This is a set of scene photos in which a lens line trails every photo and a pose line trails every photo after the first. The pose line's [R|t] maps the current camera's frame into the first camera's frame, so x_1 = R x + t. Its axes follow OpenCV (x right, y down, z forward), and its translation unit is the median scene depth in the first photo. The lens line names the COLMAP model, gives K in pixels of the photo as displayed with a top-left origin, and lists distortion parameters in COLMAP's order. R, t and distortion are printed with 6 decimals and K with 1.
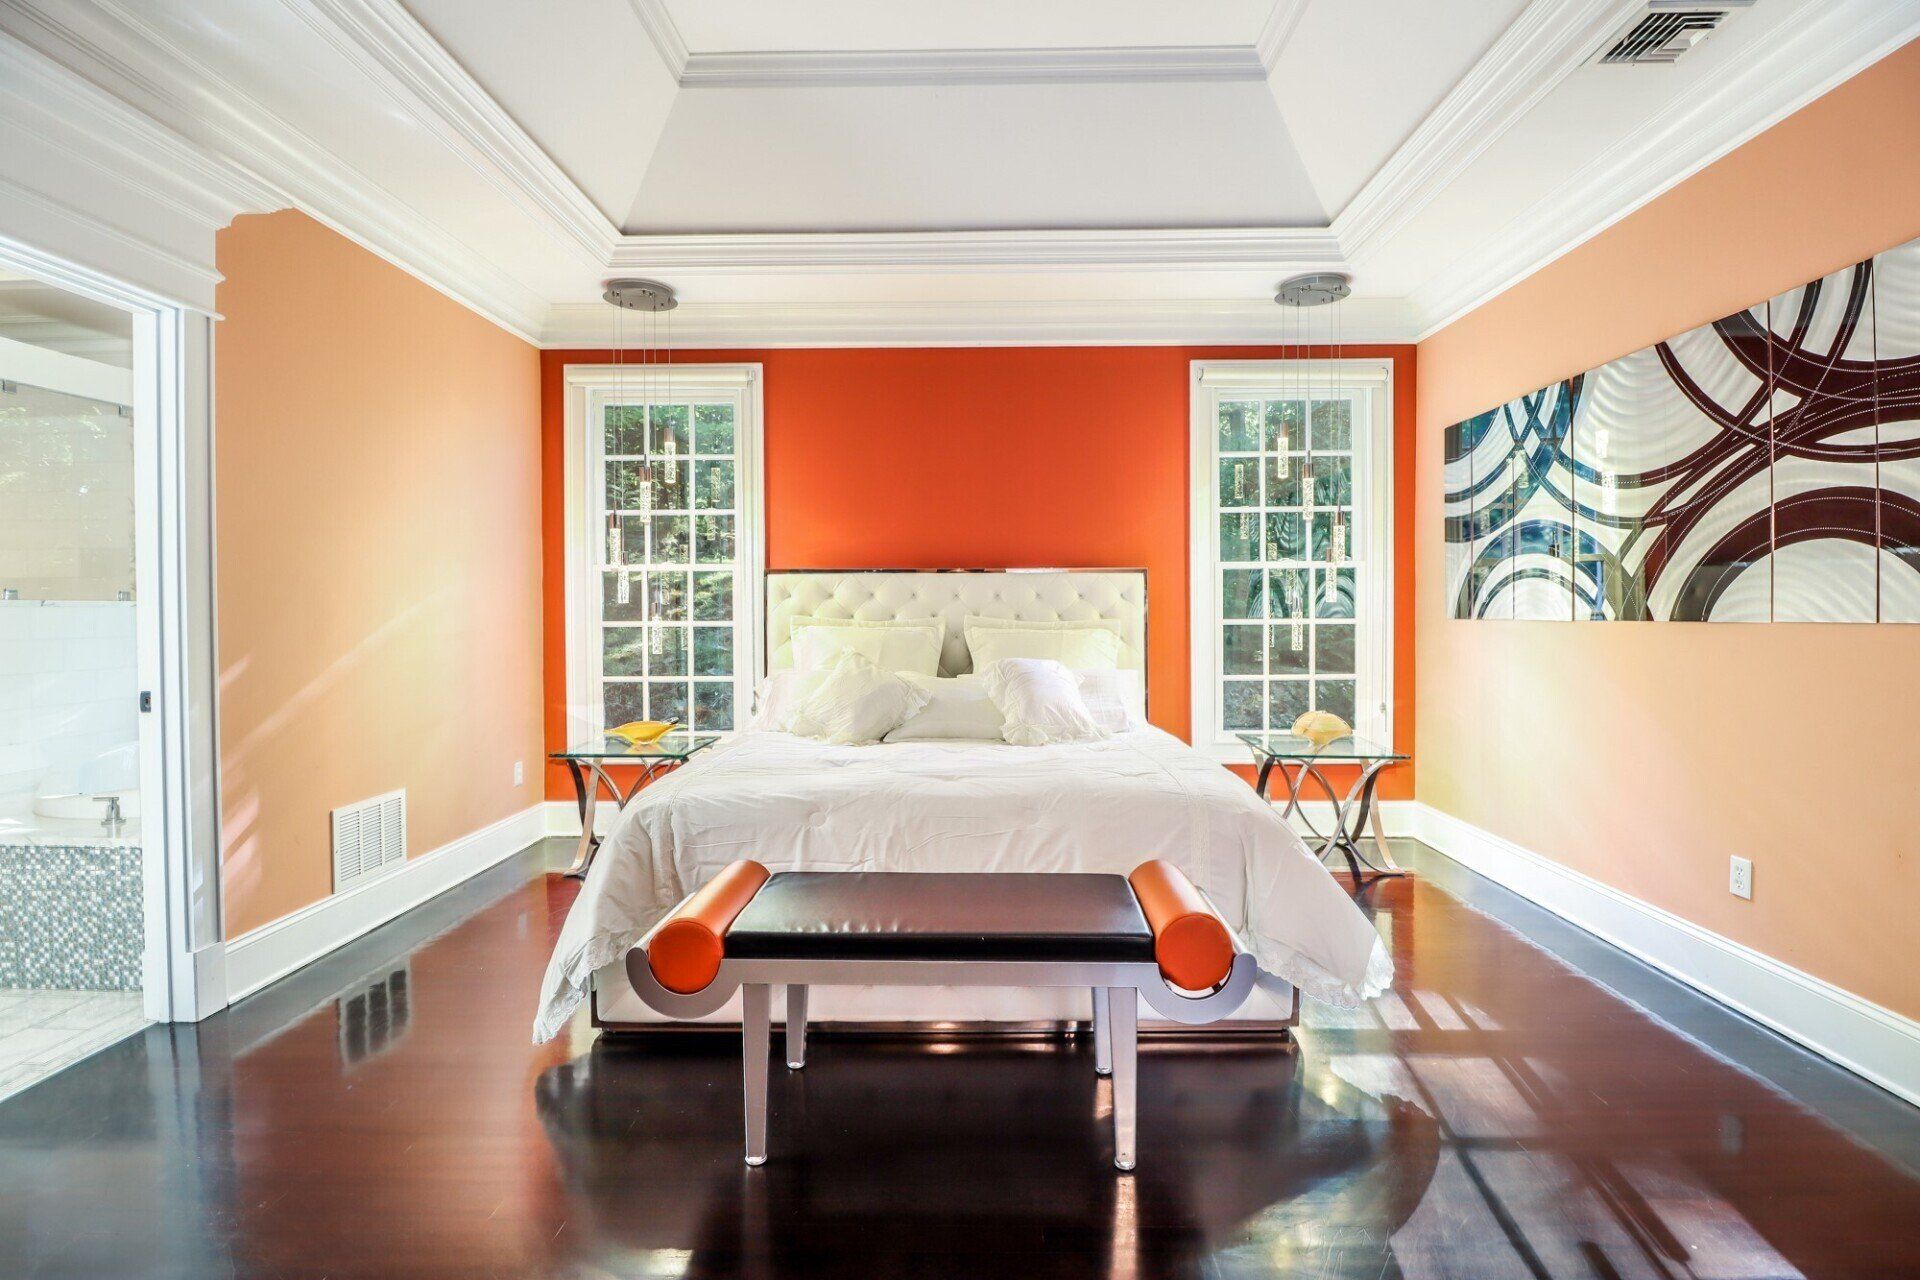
lens RADIAL K [[891.7, 0, 971.3], [0, 891.7, 631.0], [0, 0, 1]] dist [-0.000724, -0.013035]
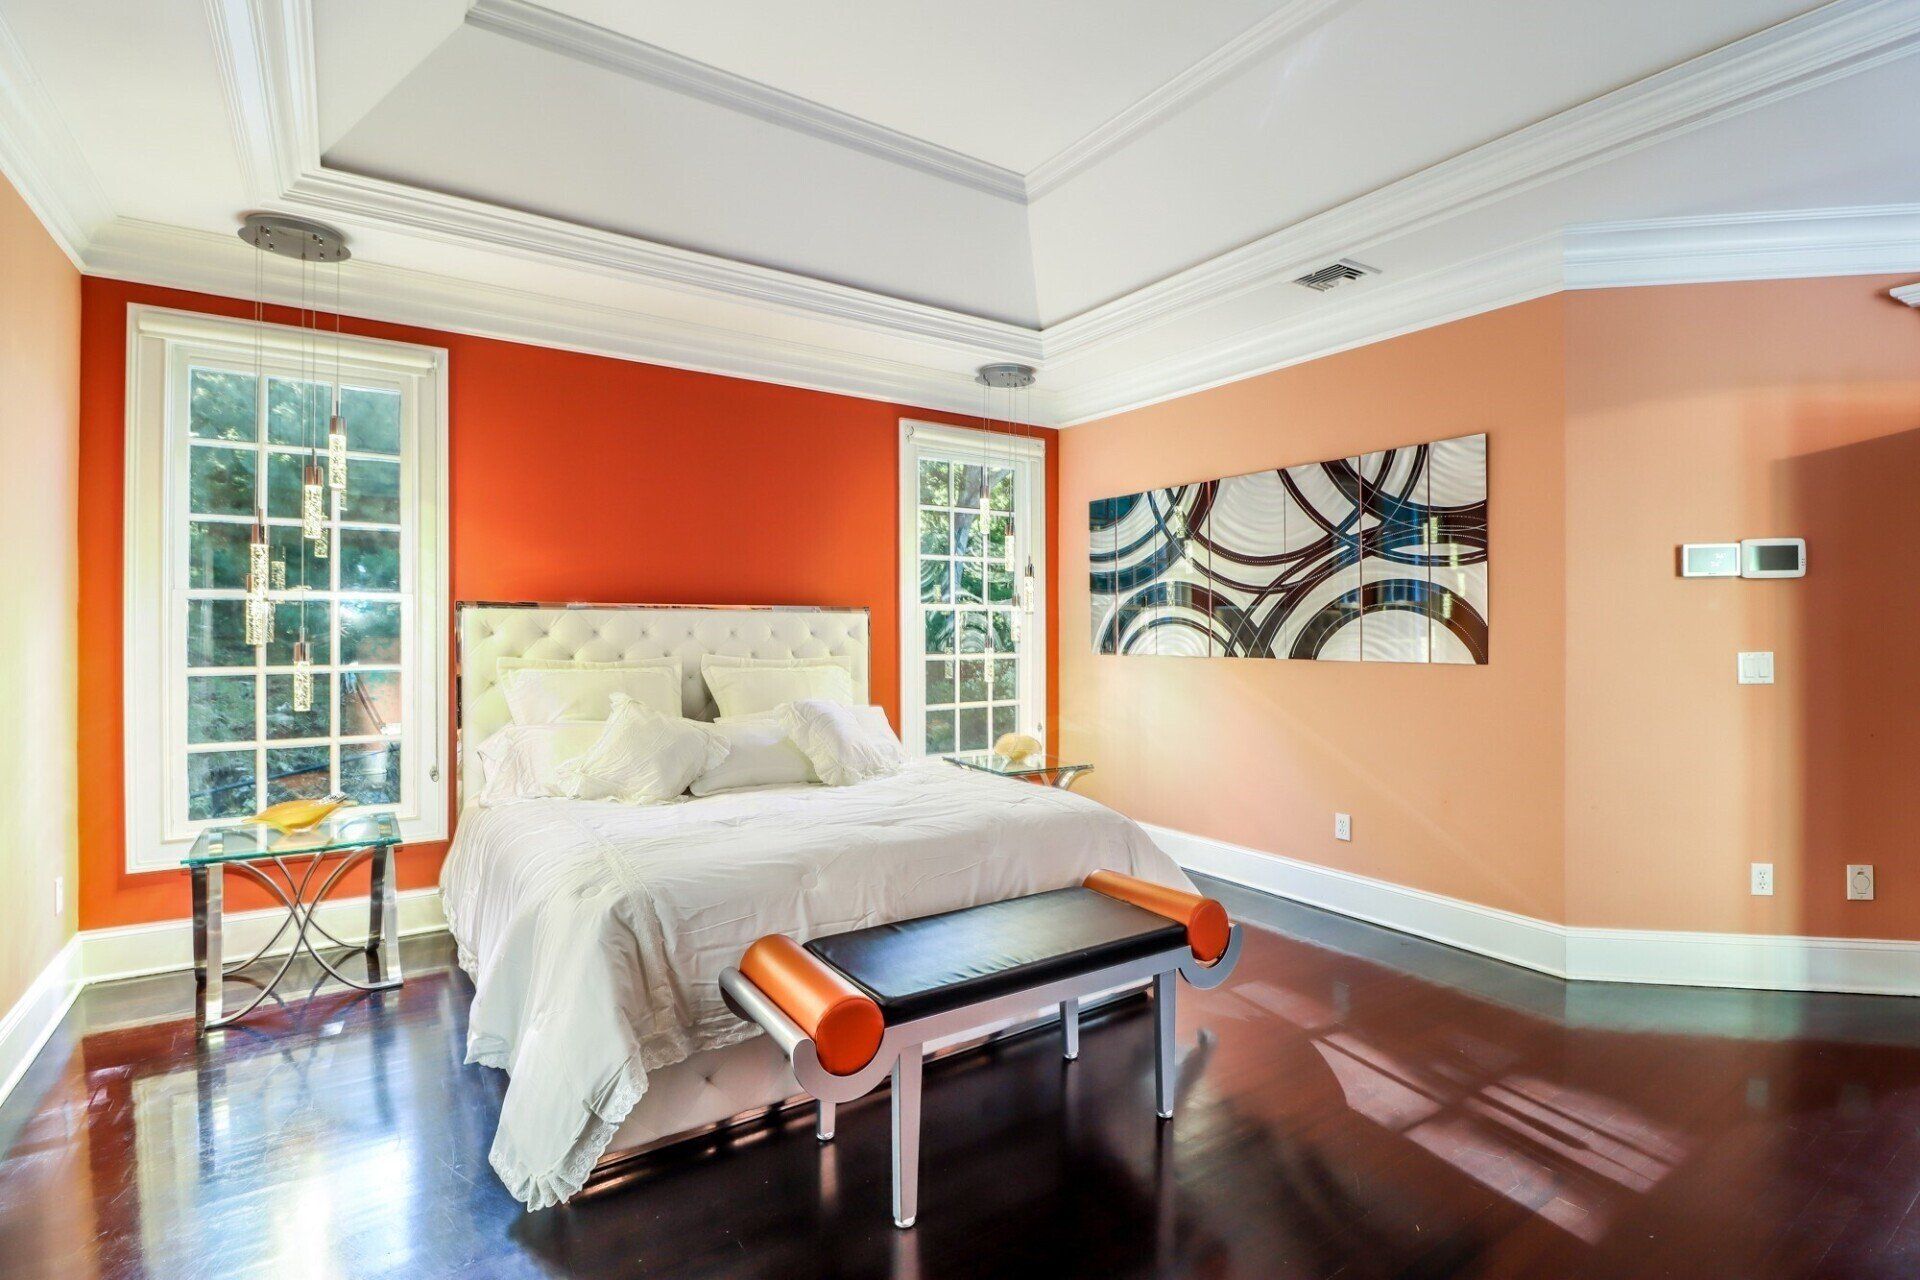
lens RADIAL K [[907.8, 0, 959.7], [0, 907.8, 631.4], [0, 0, 1]] dist [0.001182, -0.014079]
pose [[0.818779, 0.001976, 0.574105, -0.424661], [0.008316, 0.999848, -0.015302, -0.031129], [-0.574048, 0.017303, 0.818639, 0.064260]]
